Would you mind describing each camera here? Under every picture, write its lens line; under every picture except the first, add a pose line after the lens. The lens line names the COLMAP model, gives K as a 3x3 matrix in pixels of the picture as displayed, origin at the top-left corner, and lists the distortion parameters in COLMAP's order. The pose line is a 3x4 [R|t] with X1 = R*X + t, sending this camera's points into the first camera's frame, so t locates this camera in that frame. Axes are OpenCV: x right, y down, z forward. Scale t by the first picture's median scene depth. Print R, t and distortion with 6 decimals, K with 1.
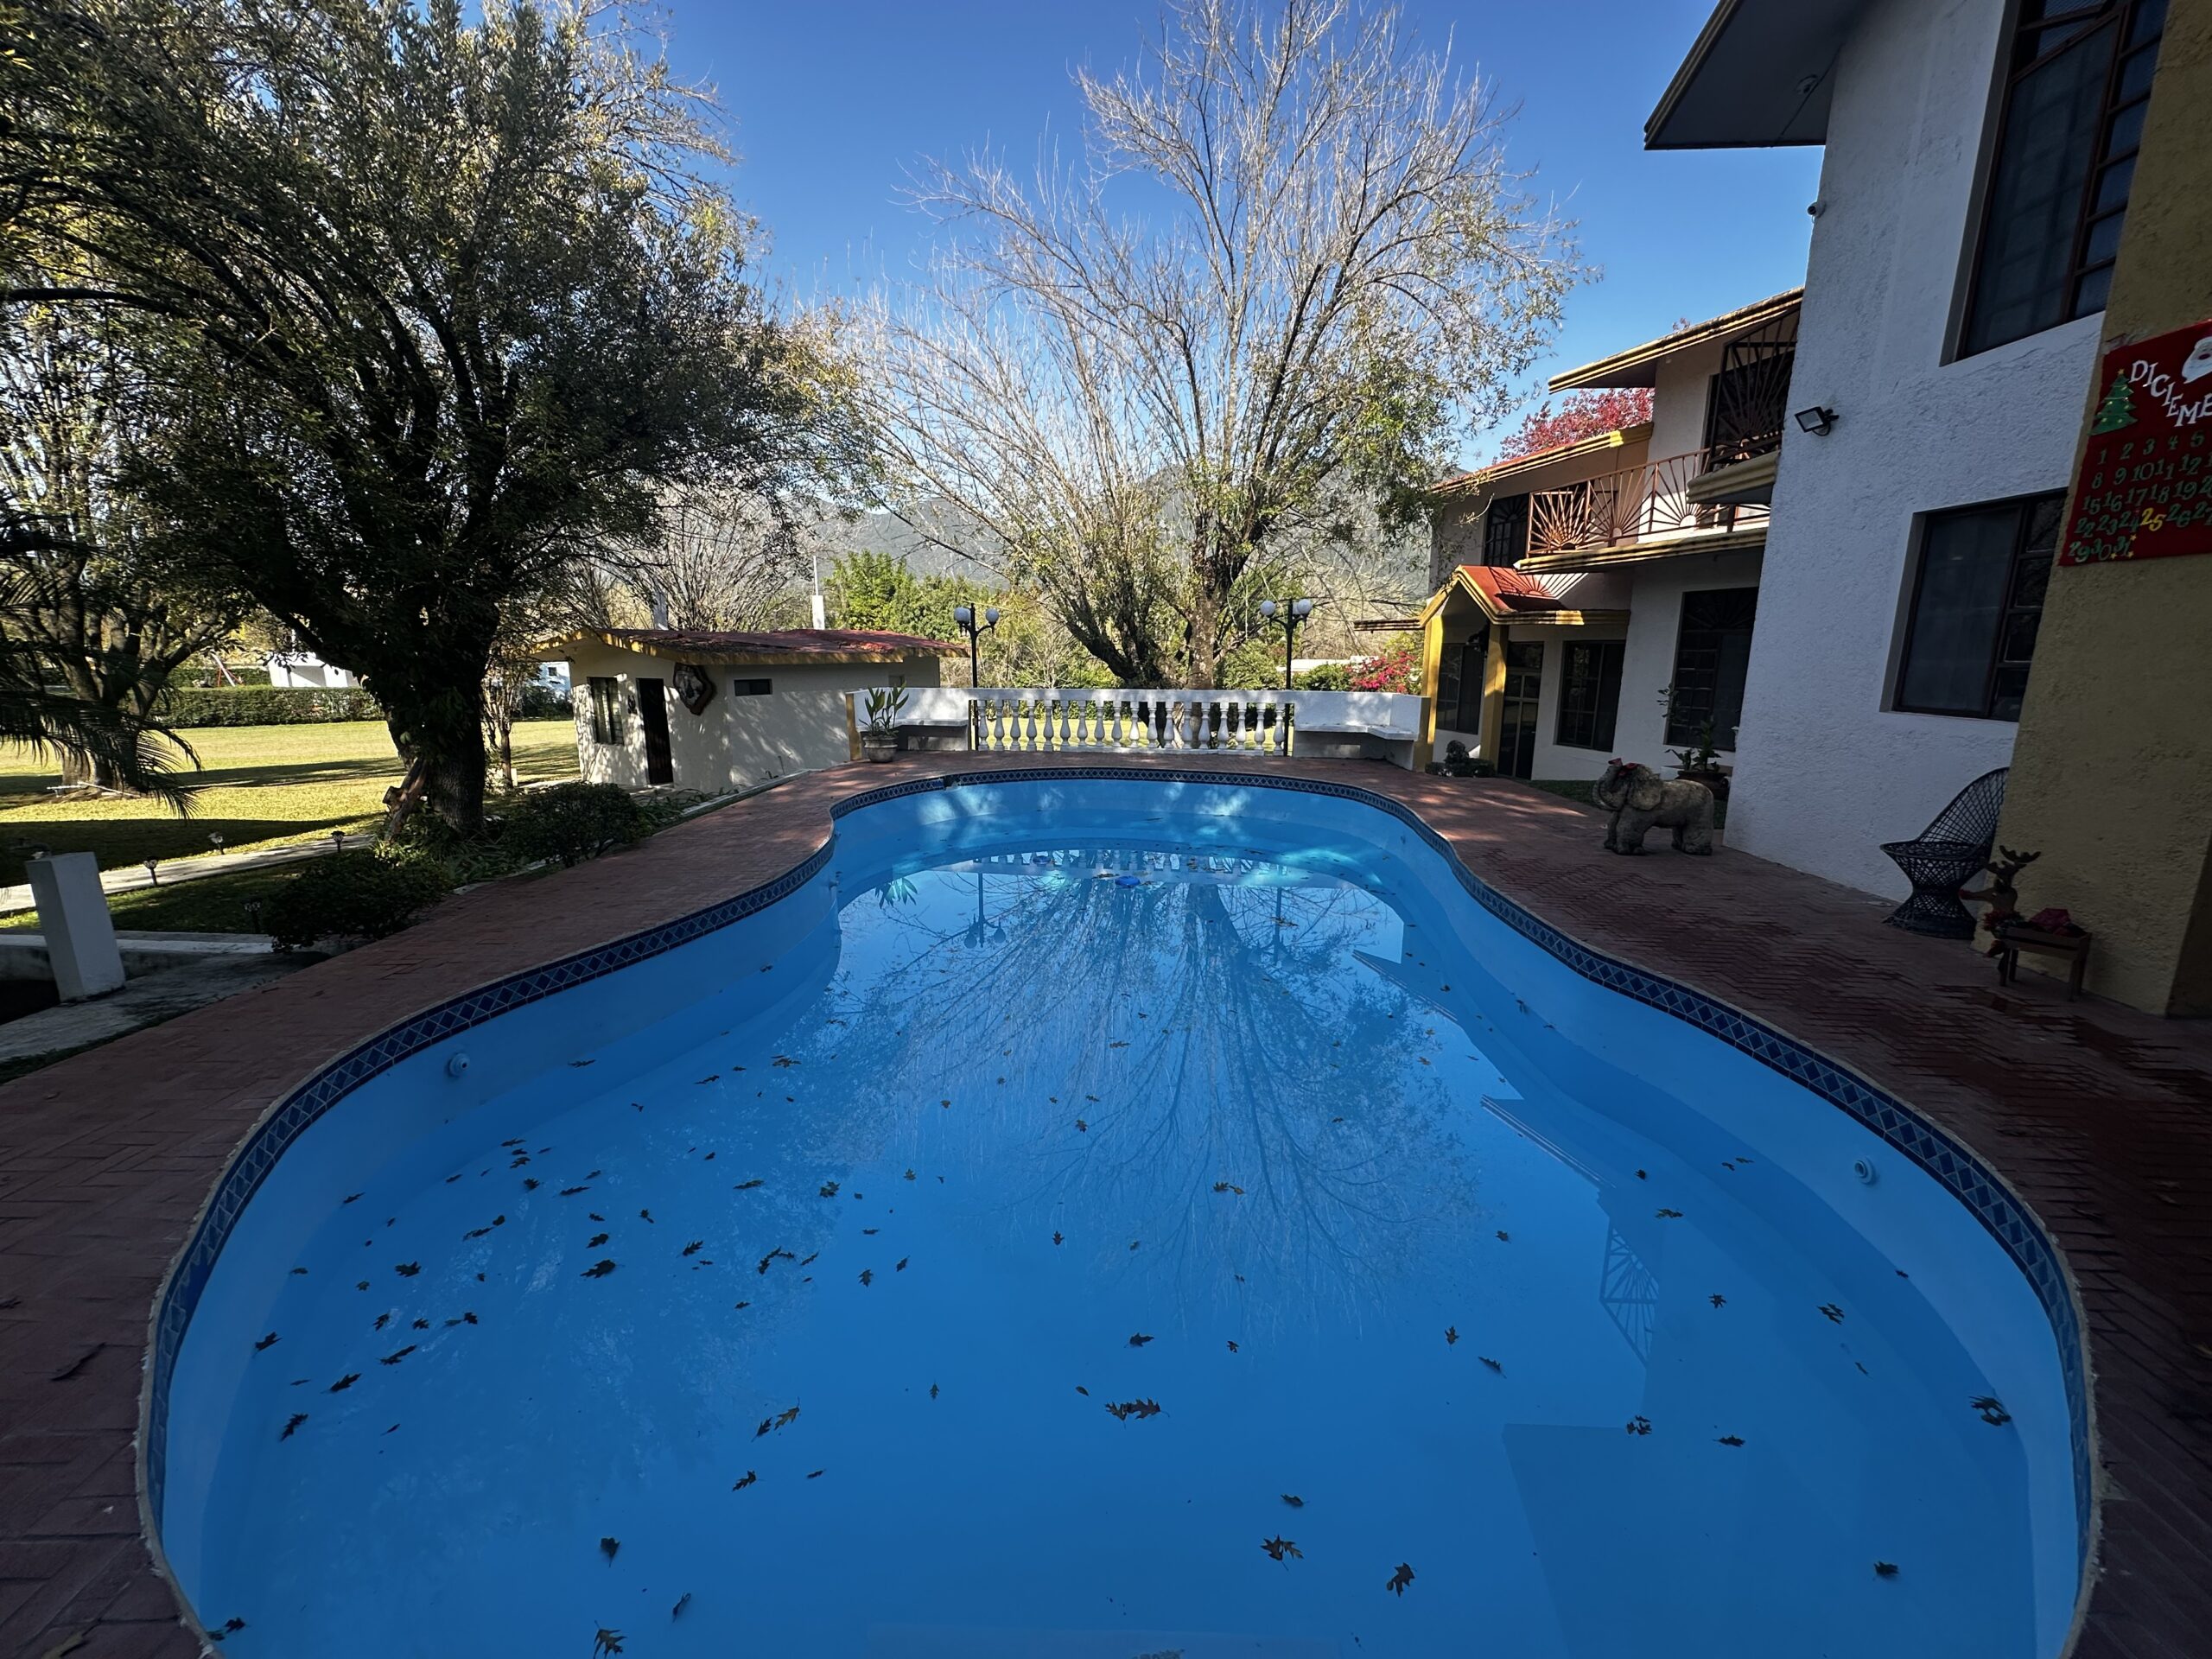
lens RADIAL K [[885.3, 0, 1106.8], [0, 885.3, 834.9], [0, 0, 1]] dist [-0.003405, -0.000611]
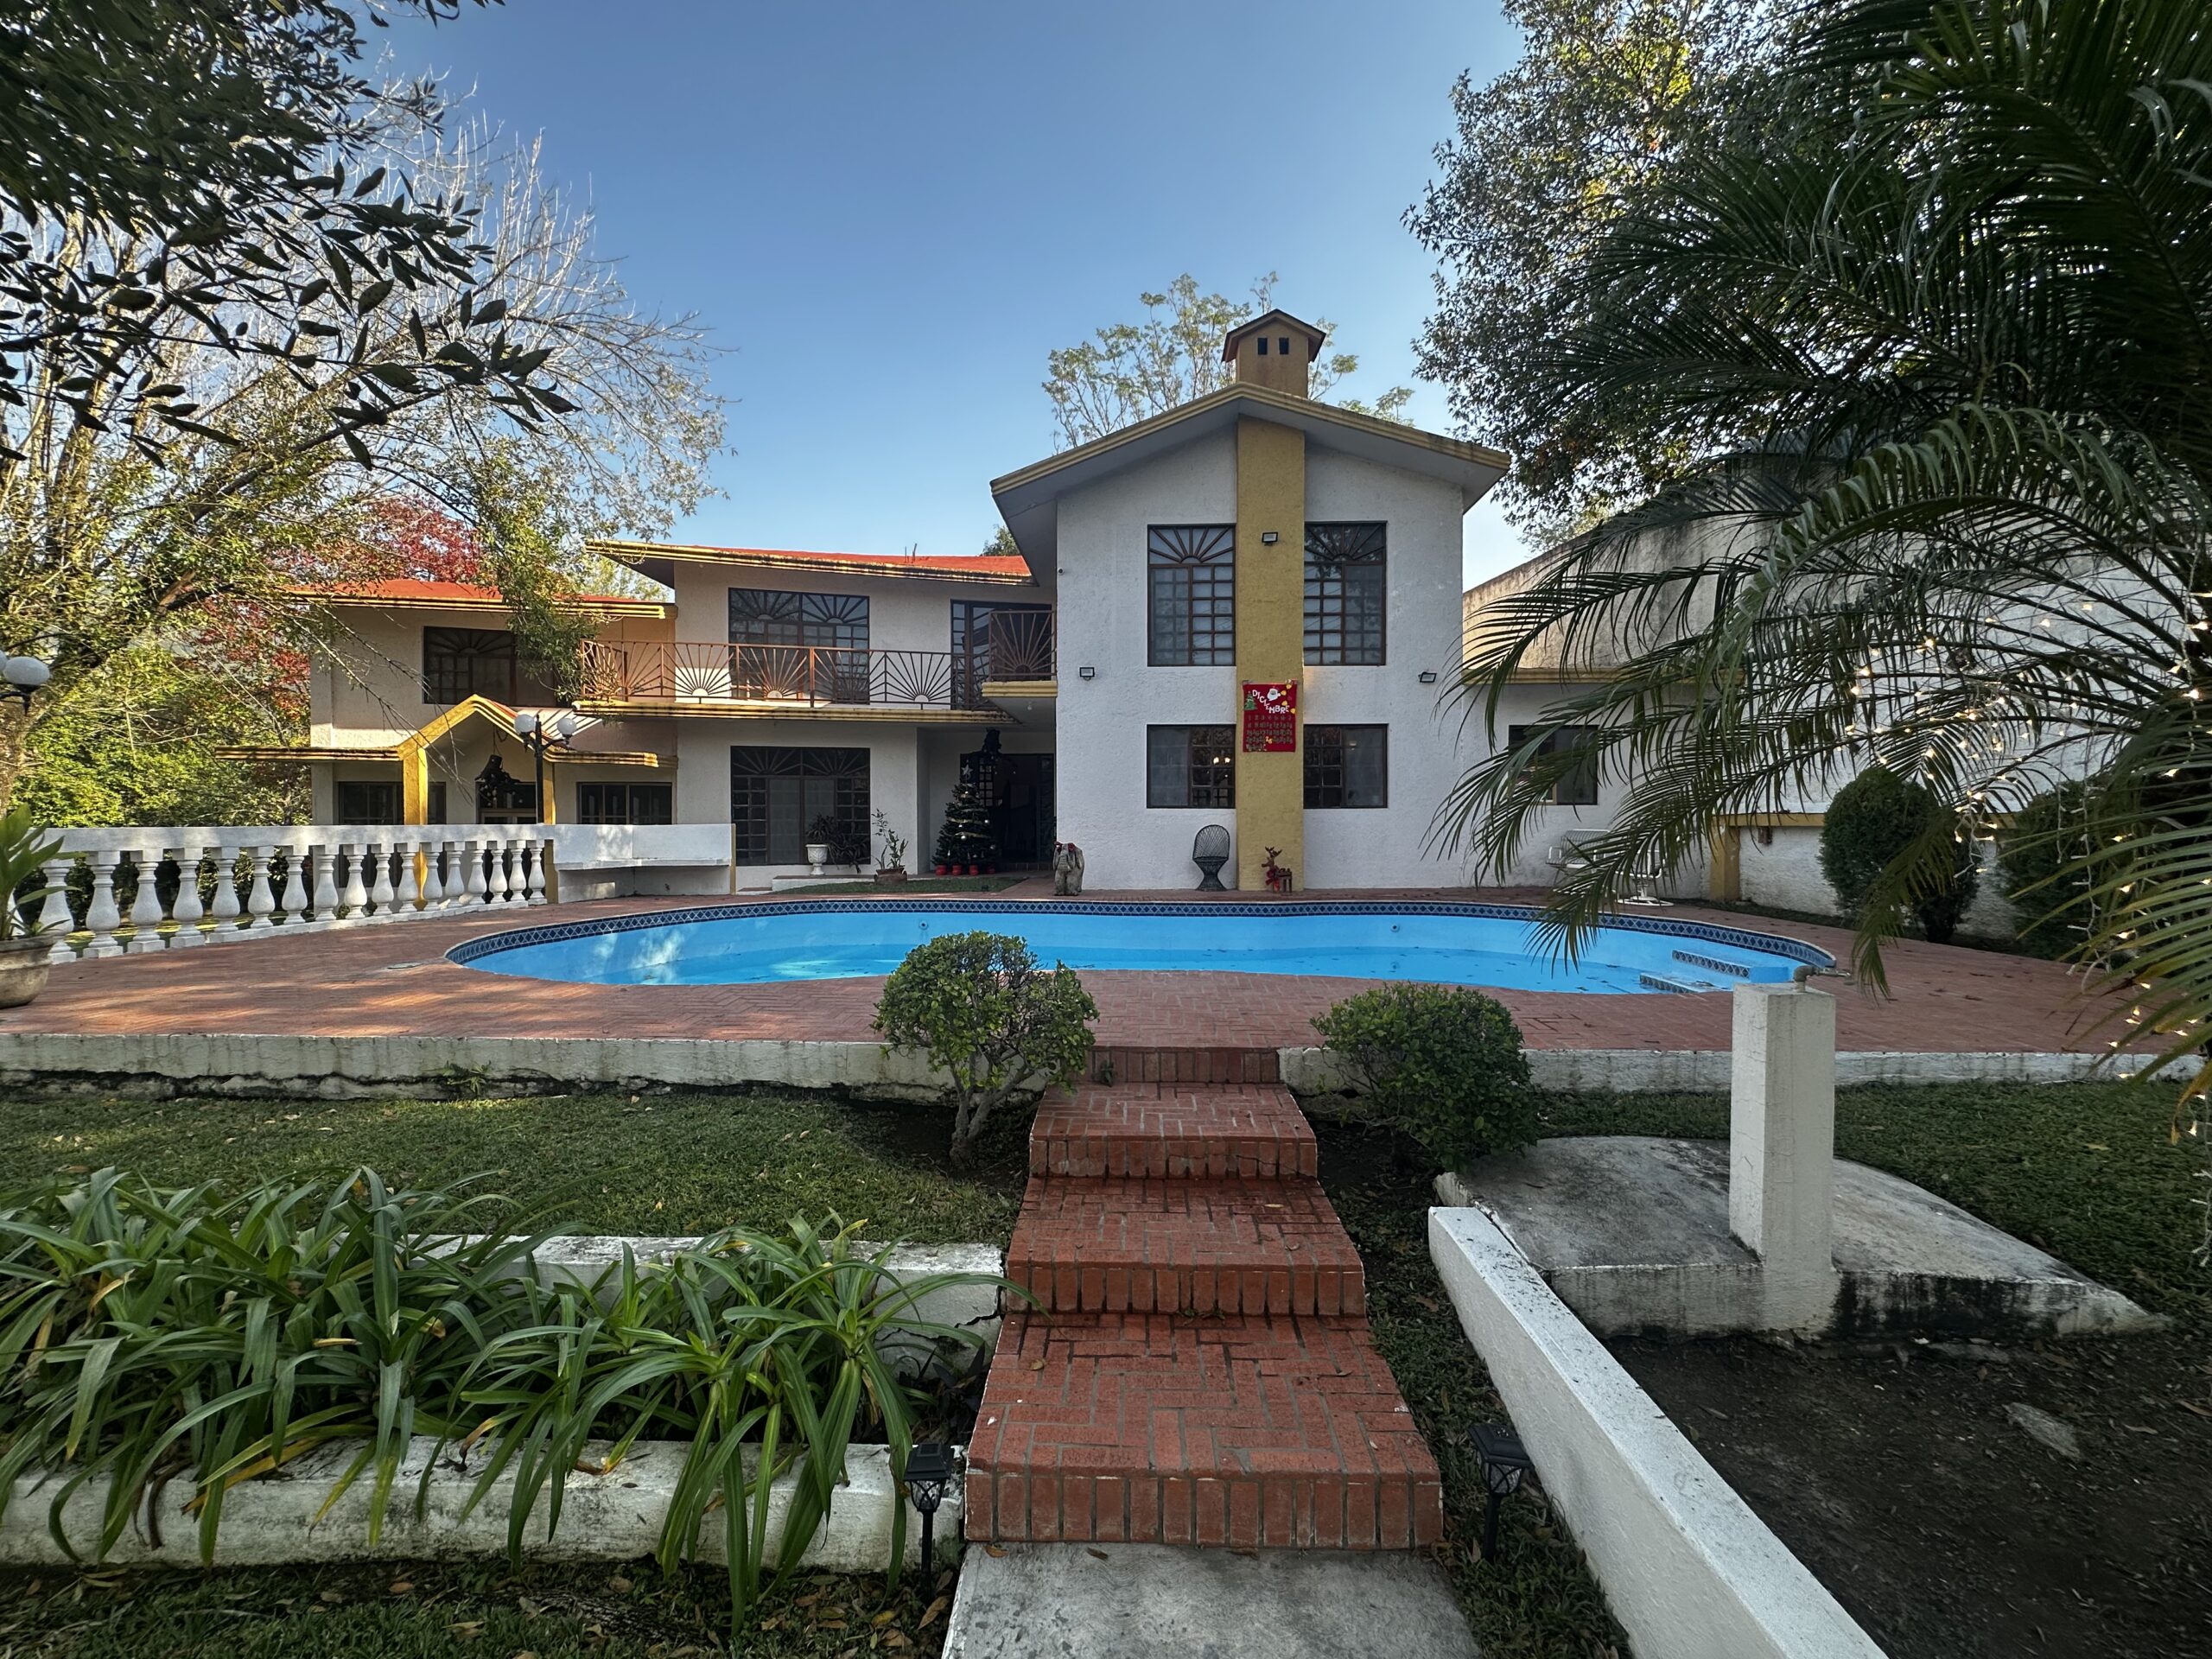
lens RADIAL K [[885.3, 0, 1106.8], [0, 885.3, 834.9], [0, 0, 1]] dist [-0.003405, -0.000611]
pose [[0.004405, -0.019643, 0.999797, -0.693070], [0.207556, 0.978052, 0.018301, -0.068983], [-0.978213, 0.207433, 0.008385, 0.552347]]
